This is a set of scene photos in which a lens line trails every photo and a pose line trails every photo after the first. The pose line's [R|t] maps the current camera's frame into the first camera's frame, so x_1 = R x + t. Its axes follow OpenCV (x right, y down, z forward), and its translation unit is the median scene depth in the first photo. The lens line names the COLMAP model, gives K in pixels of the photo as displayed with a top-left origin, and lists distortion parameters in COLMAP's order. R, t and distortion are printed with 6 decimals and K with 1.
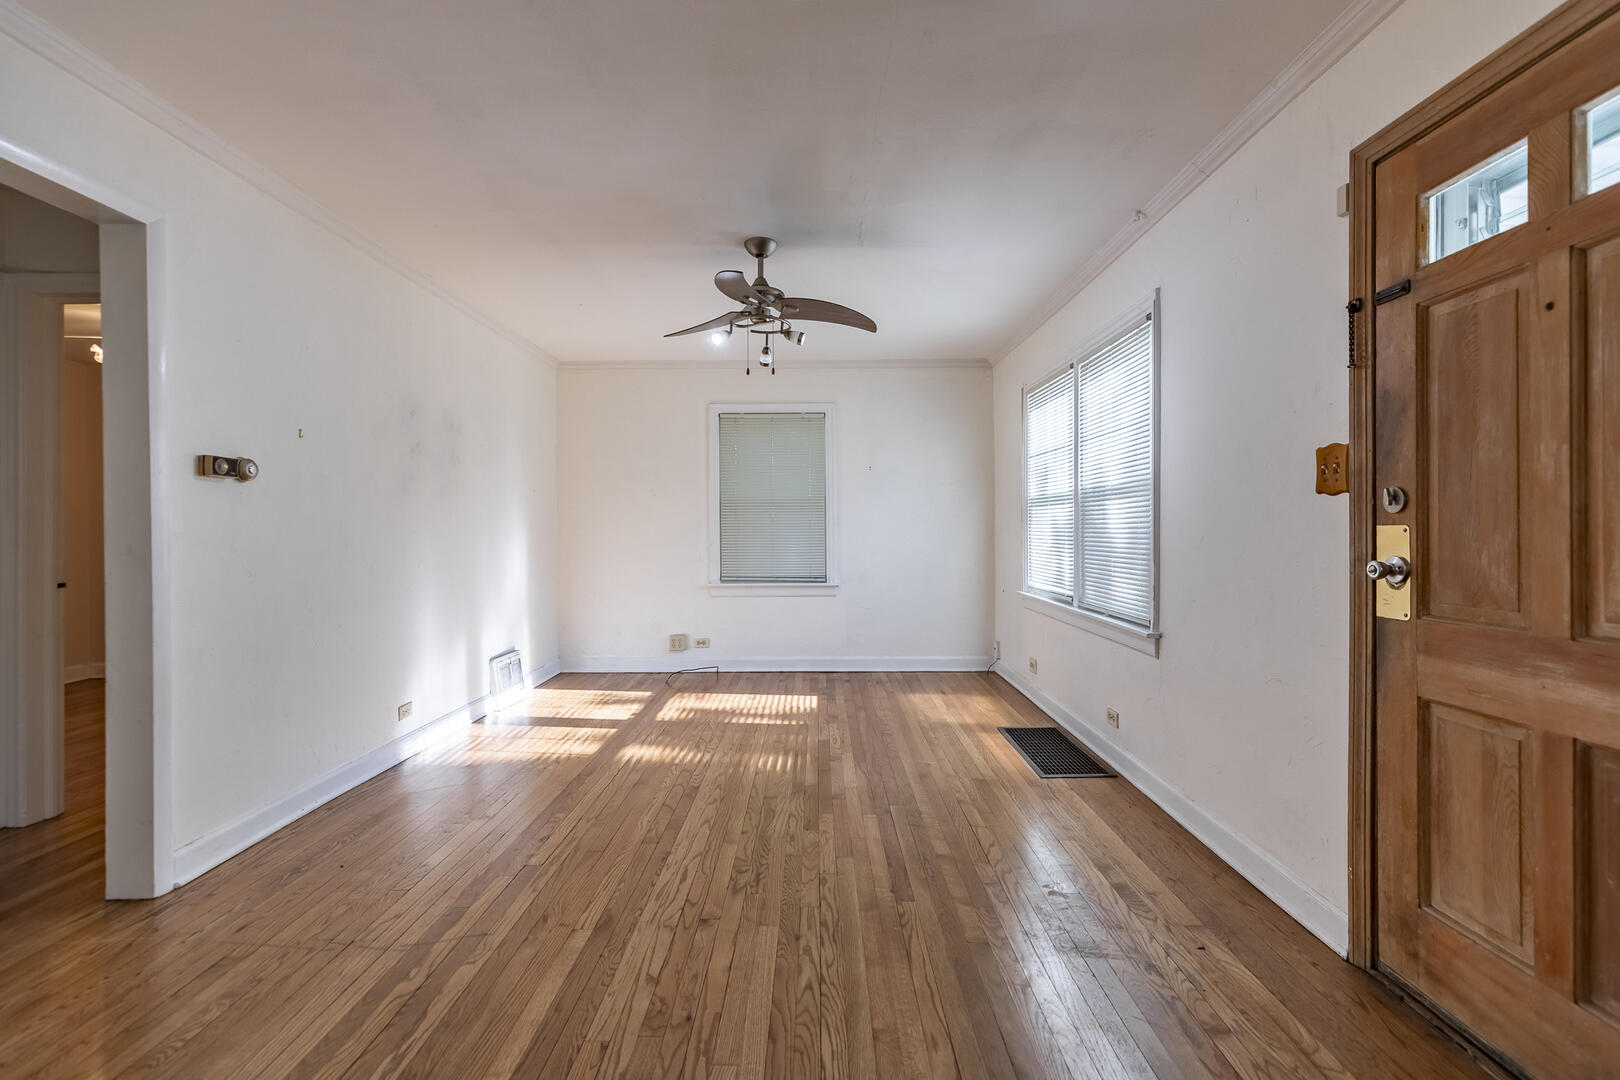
lens RADIAL K [[724.7, 0, 819.9], [0, 724.7, 534.4], [0, 0, 1]] dist [0.008320, -0.002235]
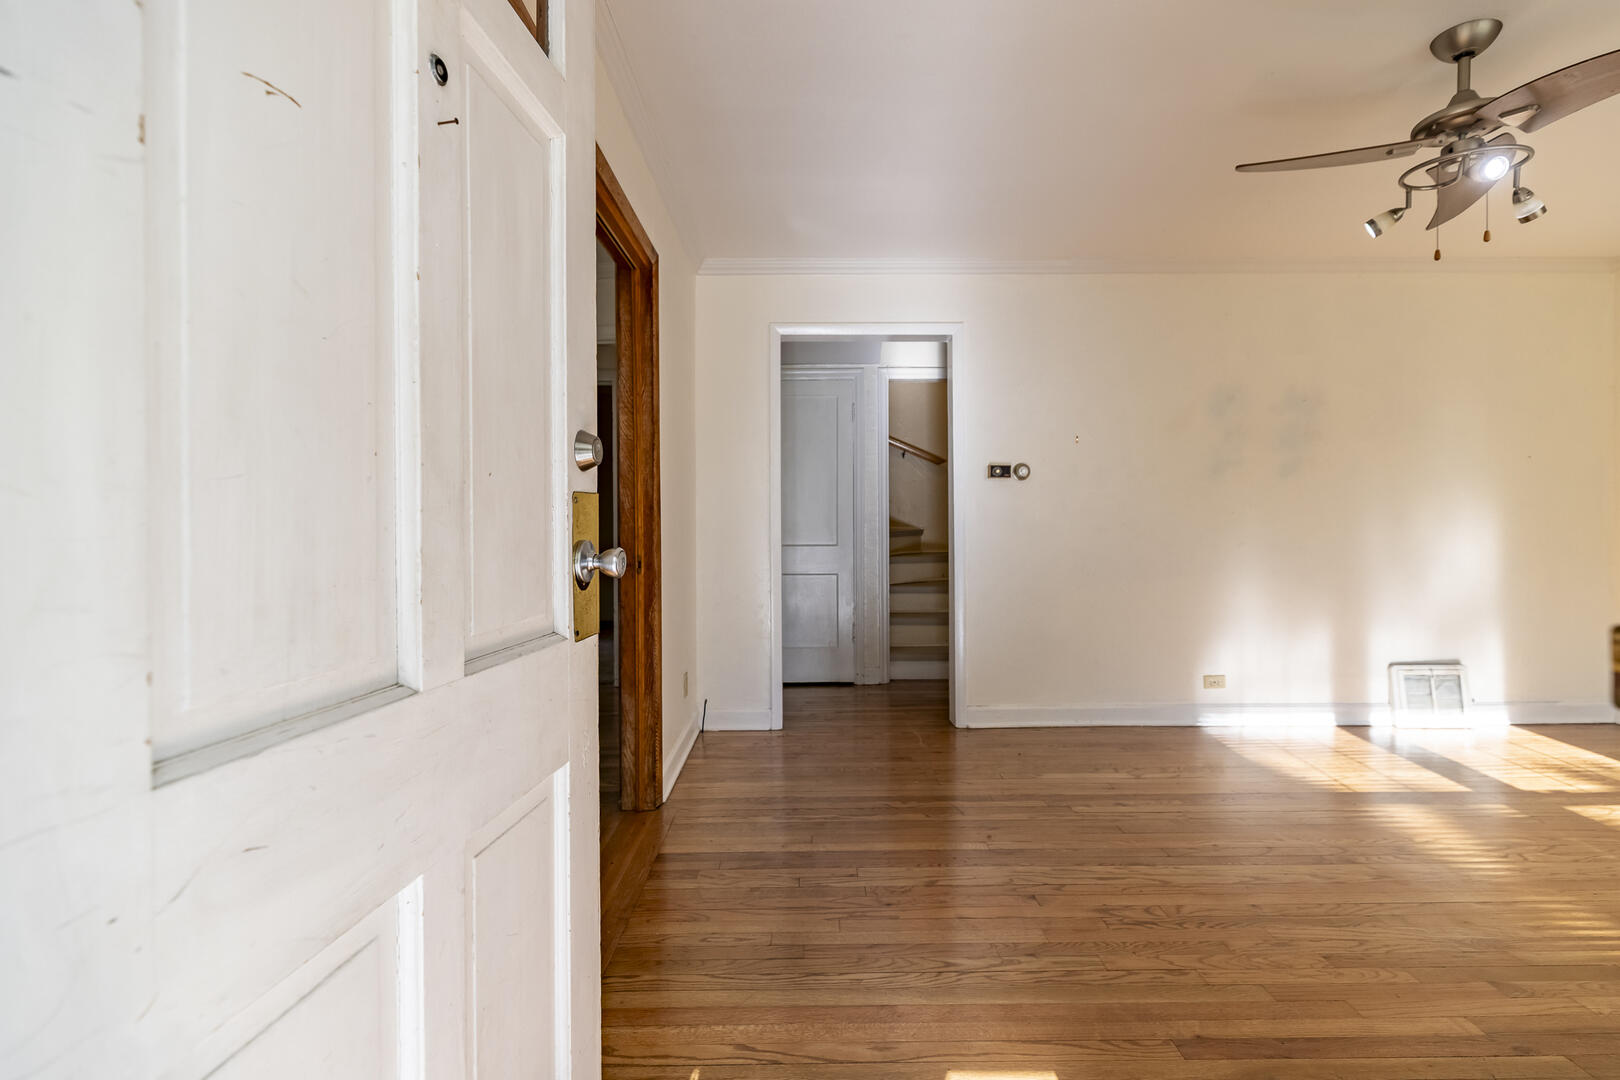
lens RADIAL K [[724.7, 0, 814.4], [0, 724.7, 531.3], [0, 0, 1]] dist [0.008320, -0.002235]
pose [[0.008956, 0.013096, -0.999874, 0.710601], [-0.003394, 0.999909, 0.013066, 0.015846], [0.999954, 0.003277, 0.009000, 0.594792]]
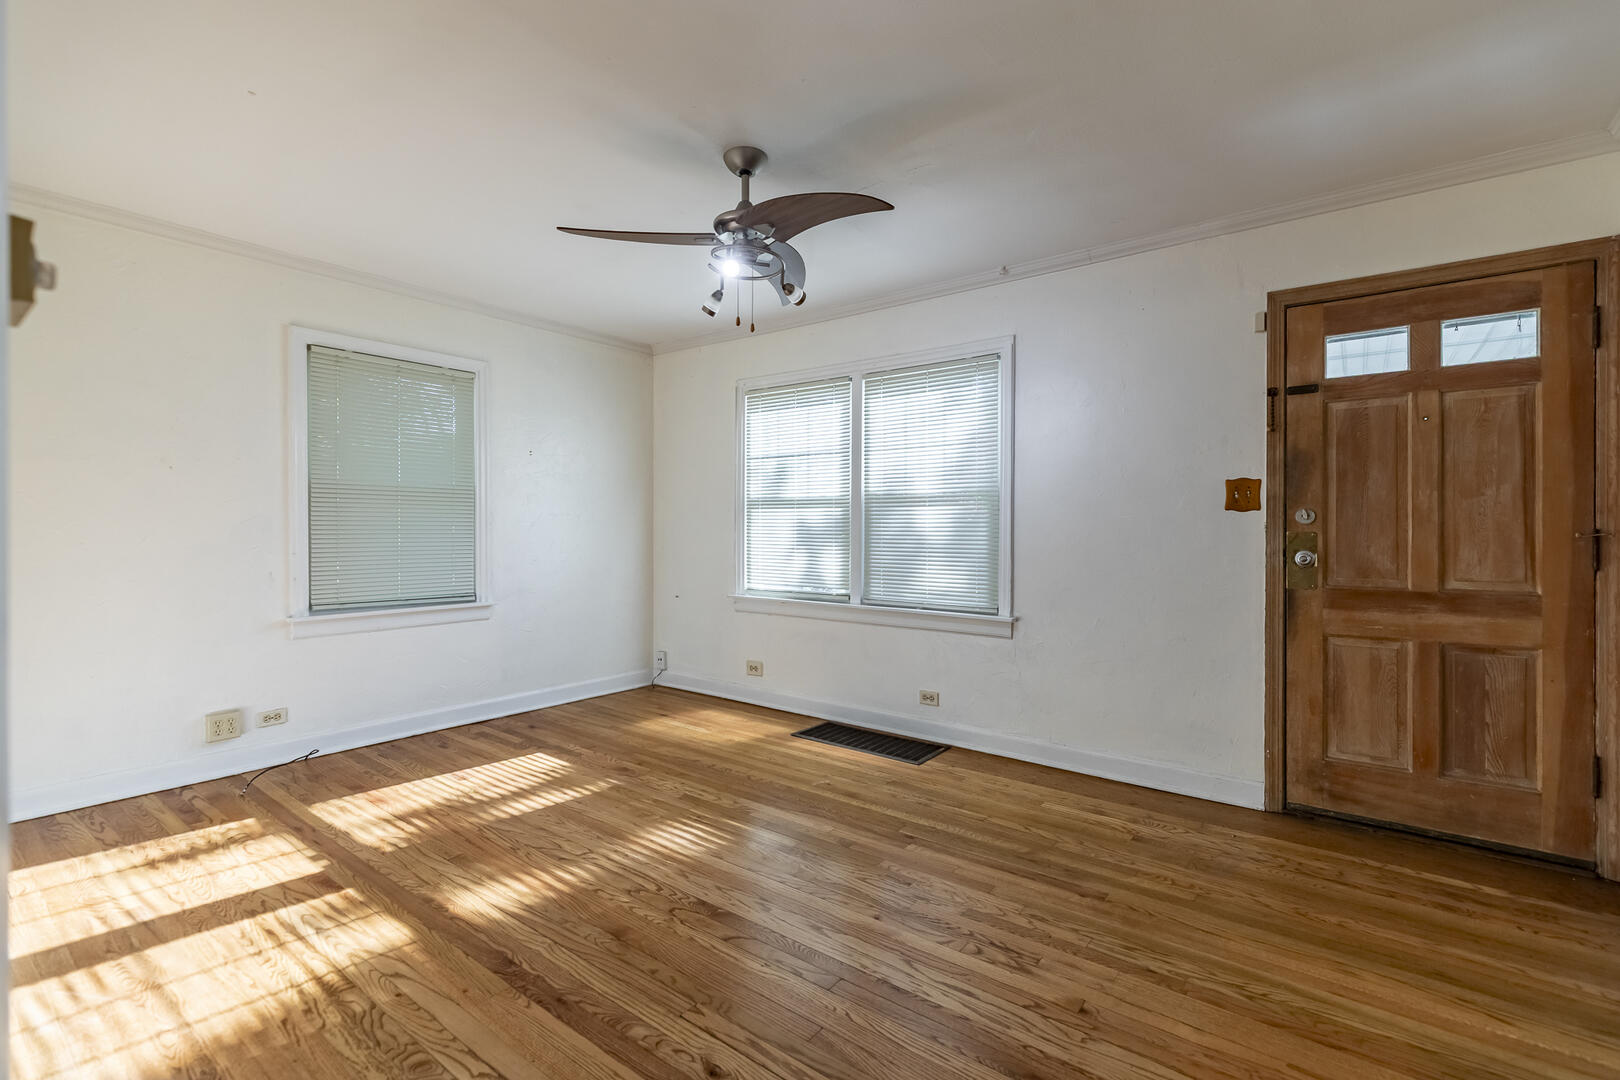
lens RADIAL K [[724.7, 0, 812.9], [0, 724.7, 532.9], [0, 0, 1]] dist [0.008320, -0.002235]
pose [[0.608815, 0.001106, 0.793312, -0.857090], [0.000502, 0.999998, -0.001779, -0.005543], [-0.793312, 0.001481, 0.608813, 0.638679]]
